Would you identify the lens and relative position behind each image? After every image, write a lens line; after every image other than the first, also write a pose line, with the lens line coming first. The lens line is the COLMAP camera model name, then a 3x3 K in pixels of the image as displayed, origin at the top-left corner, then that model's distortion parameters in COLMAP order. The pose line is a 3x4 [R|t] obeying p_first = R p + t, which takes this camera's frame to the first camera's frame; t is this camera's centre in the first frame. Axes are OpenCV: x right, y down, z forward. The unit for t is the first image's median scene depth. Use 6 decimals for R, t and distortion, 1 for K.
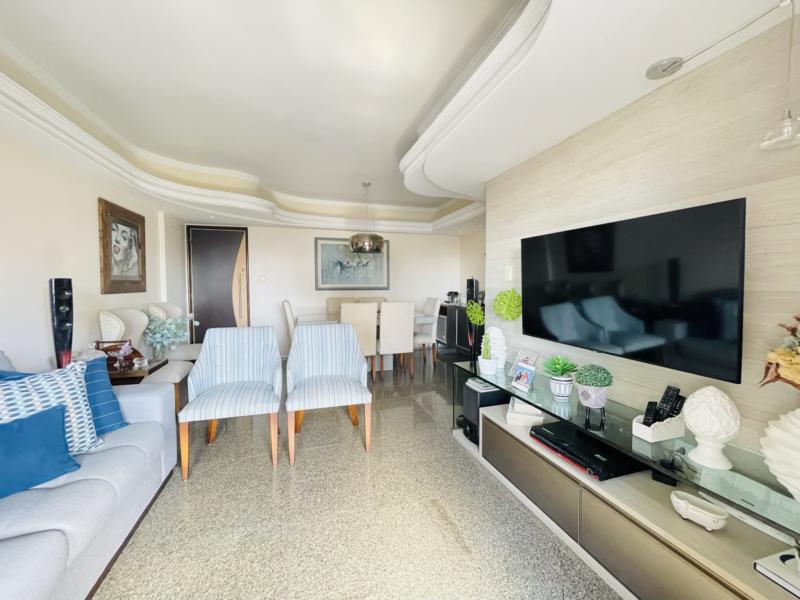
lens RADIAL K [[323.0, 0, 402.2], [0, 323.0, 307.4], [0, 0, 1]] dist [0.001888, 0.000993]
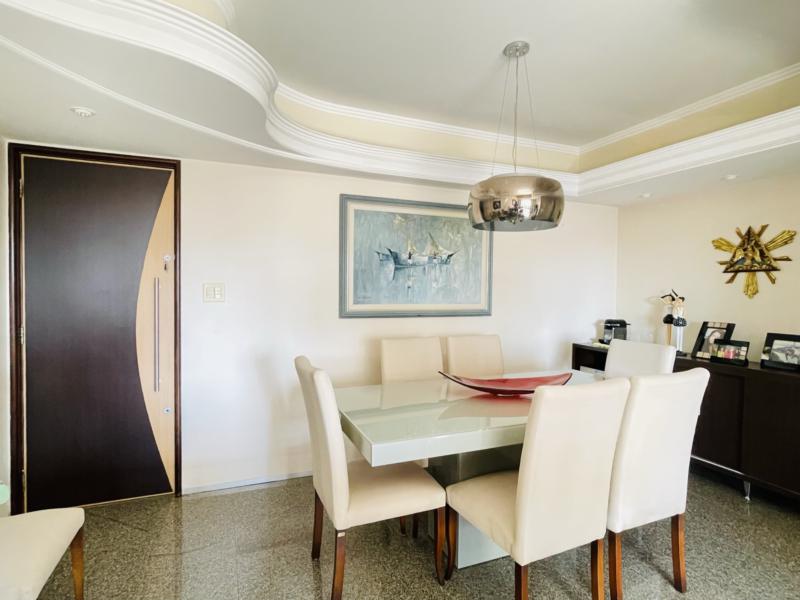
lens RADIAL K [[433.5, 0, 400.0], [0, 433.5, 294.8], [0, 0, 1]] dist [0.010916, -0.001285]
pose [[0.996275, 0.009133, 0.085748, -0.238157], [-0.003472, 0.997817, -0.065941, -0.046380], [-0.086163, 0.065398, 0.994132, 0.427640]]
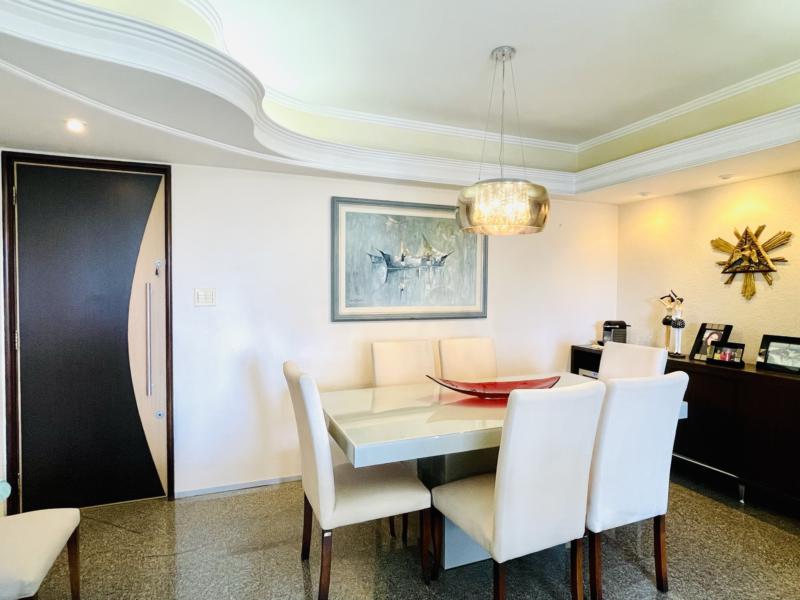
lens RADIAL K [[456.4, 0, 399.0], [0, 456.4, 295.4], [0, 0, 1]] dist [0.005983, 0.002226]
pose [[0.997227, 0.003521, 0.074335, -0.224676], [0.001092, 0.998081, -0.061917, -0.050243], [-0.074411, 0.061826, 0.995309, 0.401960]]
